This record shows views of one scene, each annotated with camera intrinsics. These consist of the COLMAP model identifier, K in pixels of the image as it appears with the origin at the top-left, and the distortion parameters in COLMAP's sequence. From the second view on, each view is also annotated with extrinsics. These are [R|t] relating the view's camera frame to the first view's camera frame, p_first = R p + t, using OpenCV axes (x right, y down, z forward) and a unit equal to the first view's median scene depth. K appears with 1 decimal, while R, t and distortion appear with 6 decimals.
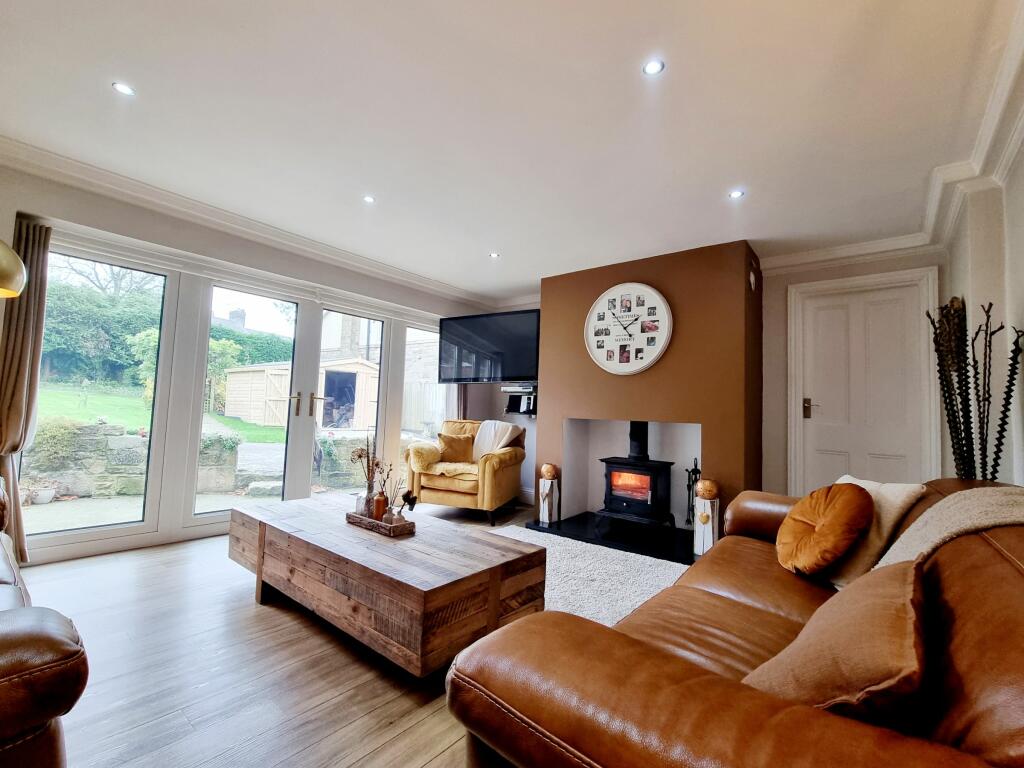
lens RADIAL K [[425.8, 0, 546.8], [0, 425.8, 383.0], [0, 0, 1]] dist [-0.011275, 0.002853]
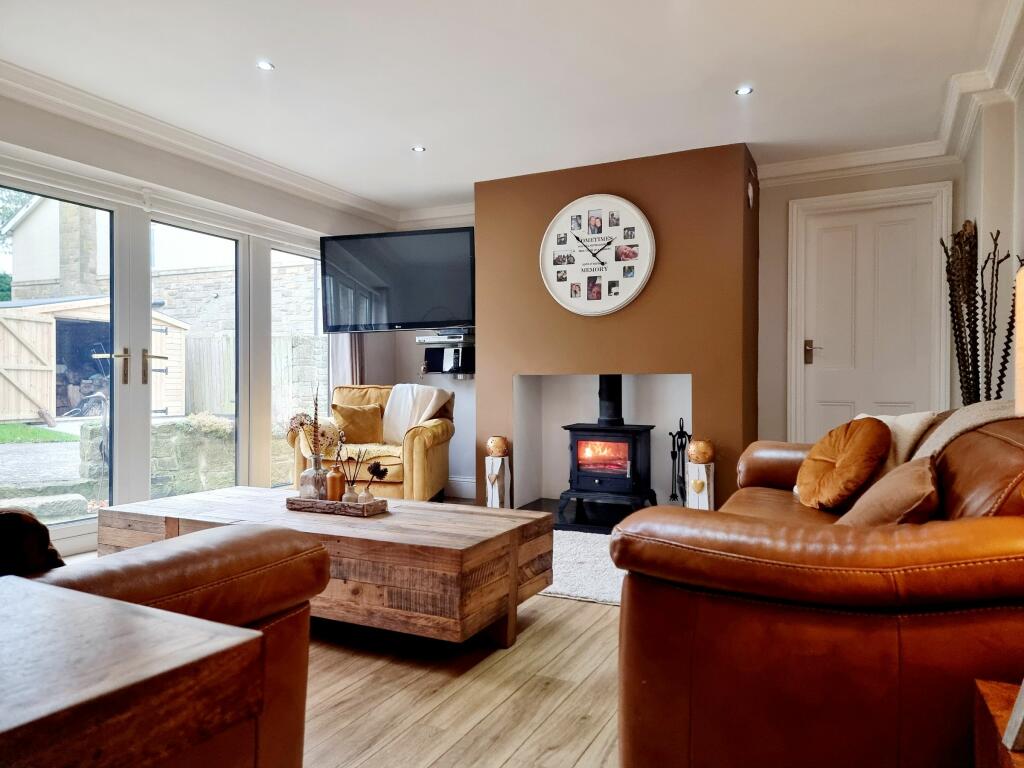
lens RADIAL K [[738.2, 0, 507.9], [0, 738.2, 394.0], [0, 0, 1]] dist [0.081688, -0.075416]
pose [[0.975861, -0.037784, 0.215098, -0.303636], [0.022246, 0.996995, 0.074205, 0.022107], [-0.217256, -0.067629, 0.973769, -0.327096]]
